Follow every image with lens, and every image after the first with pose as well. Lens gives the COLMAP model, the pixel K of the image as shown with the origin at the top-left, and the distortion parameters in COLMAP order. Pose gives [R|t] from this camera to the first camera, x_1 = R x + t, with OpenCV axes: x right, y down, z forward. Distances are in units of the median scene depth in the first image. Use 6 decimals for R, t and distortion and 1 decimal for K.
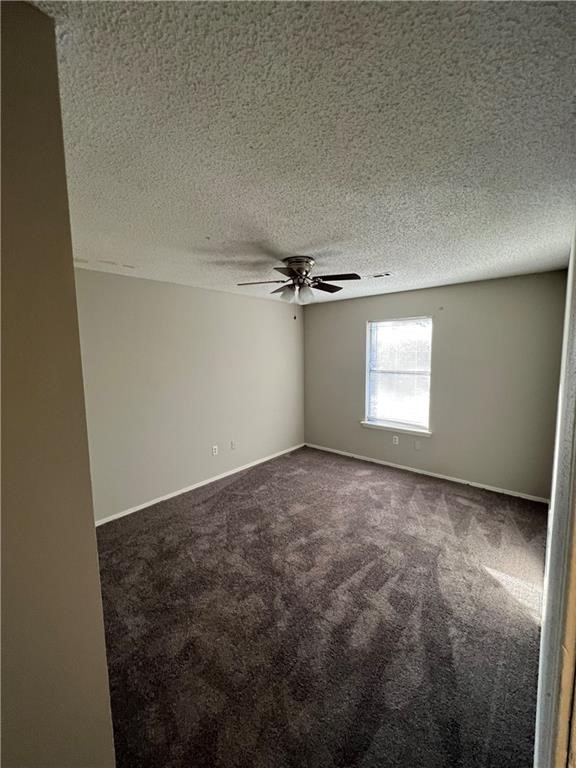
lens RADIAL K [[312.6, 0, 288.0], [0, 312.6, 384.0], [0, 0, 1]] dist [0.000465, 0.000068]
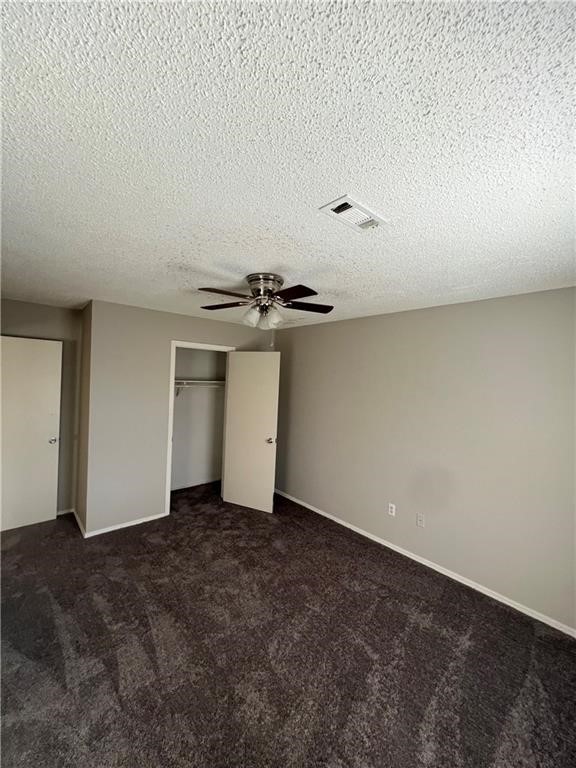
lens RADIAL K [[304.3, 0, 288.0], [0, 304.3, 384.0], [0, 0, 1]] dist [-0.000067, 0.000083]
pose [[-0.157750, 0.018782, -0.987300, 0.397877], [-0.137196, 0.989705, 0.040749, -0.070372], [0.977902, 0.141881, -0.153549, 0.566033]]
